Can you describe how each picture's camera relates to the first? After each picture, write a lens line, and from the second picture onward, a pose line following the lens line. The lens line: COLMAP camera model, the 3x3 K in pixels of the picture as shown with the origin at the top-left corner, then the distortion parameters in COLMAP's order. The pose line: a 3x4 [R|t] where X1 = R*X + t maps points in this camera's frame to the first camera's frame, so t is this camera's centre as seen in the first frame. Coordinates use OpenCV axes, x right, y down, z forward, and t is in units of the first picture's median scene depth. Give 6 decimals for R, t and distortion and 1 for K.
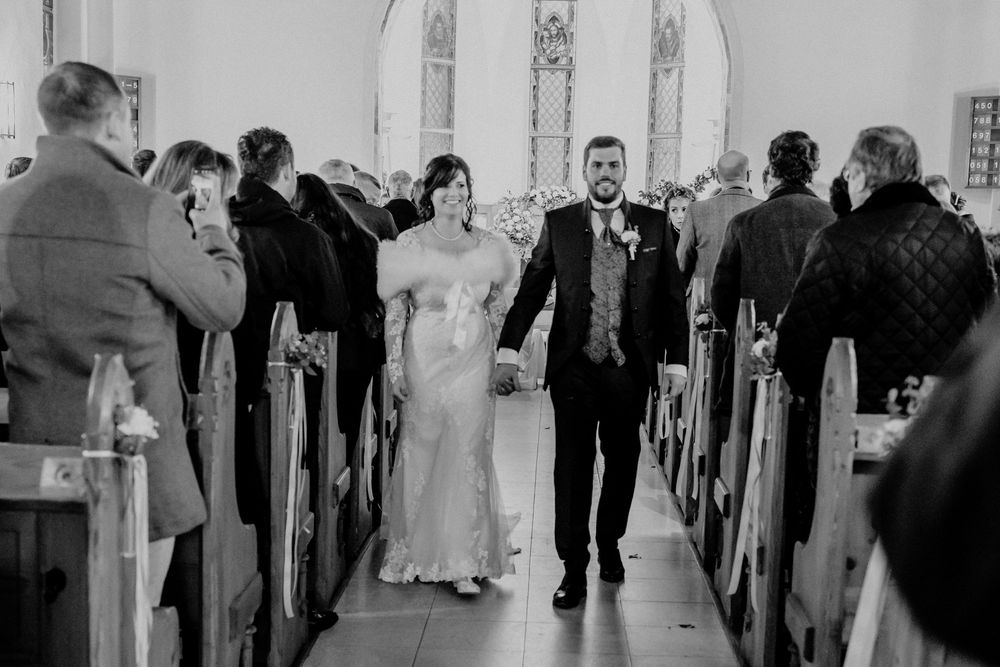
lens RADIAL K [[1525.4, 0, 488.0], [0, 1525.4, 426.4], [0, 0, 1]] dist [0.032509, -0.060815]
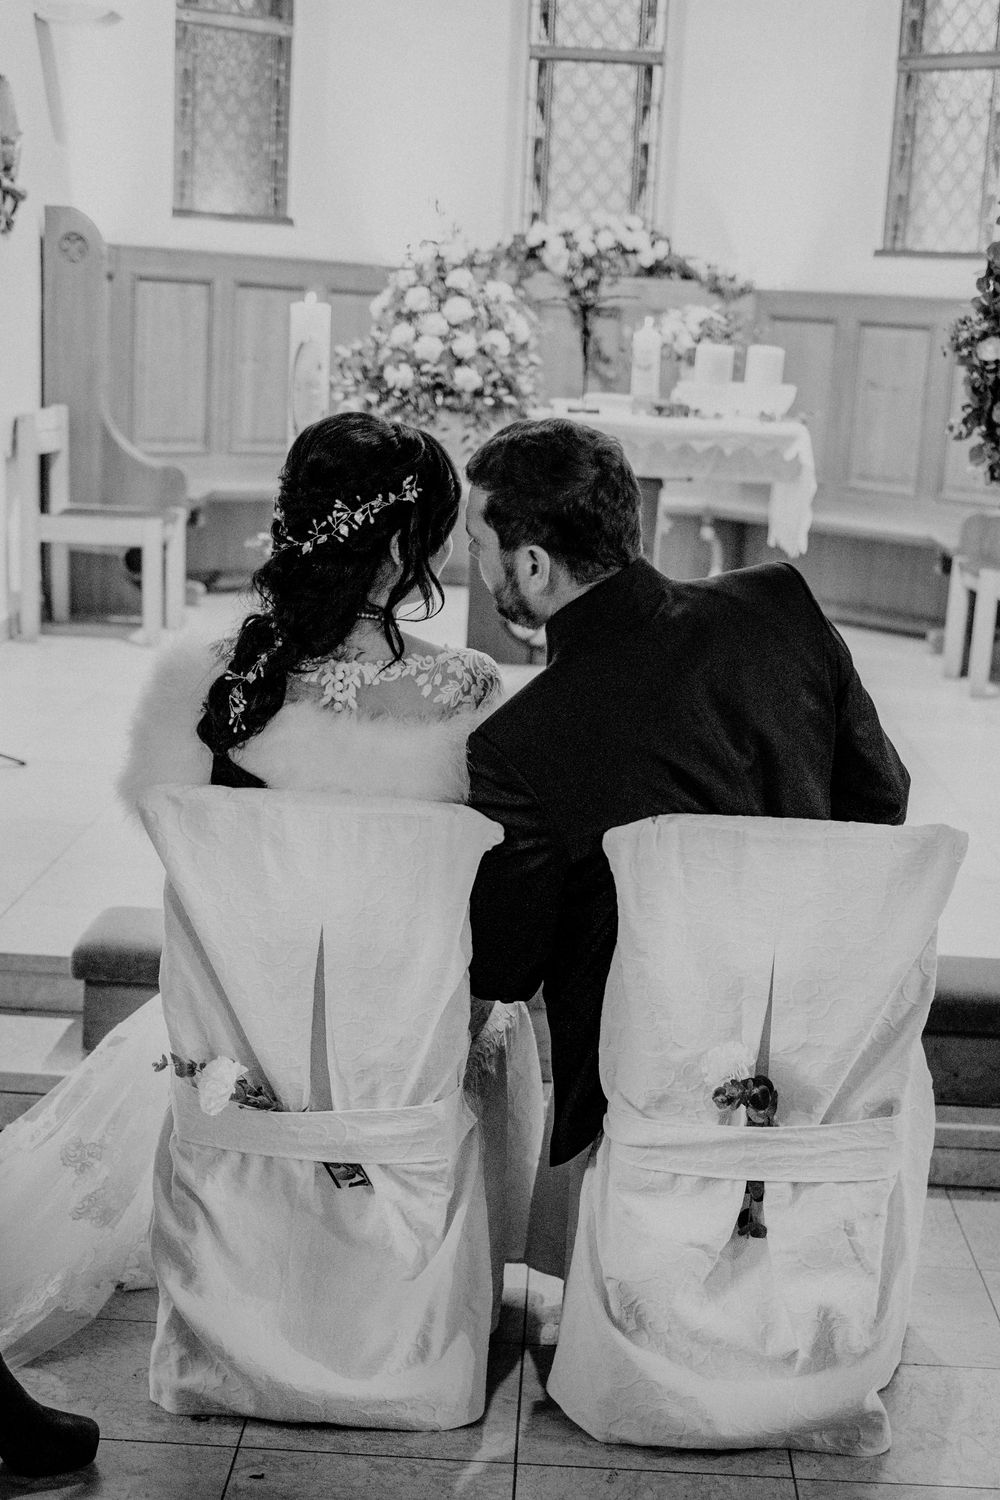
lens RADIAL K [[2304.6, 0, 552.6], [0, 2304.6, 936.7], [0, 0, 1]] dist [-0.034180, -0.039314]
pose [[0.999233, 0.019657, 0.033865, 0.019228], [-0.023803, 0.991653, 0.126722, -0.066791], [-0.031091, -0.127430, 0.991360, 0.497429]]
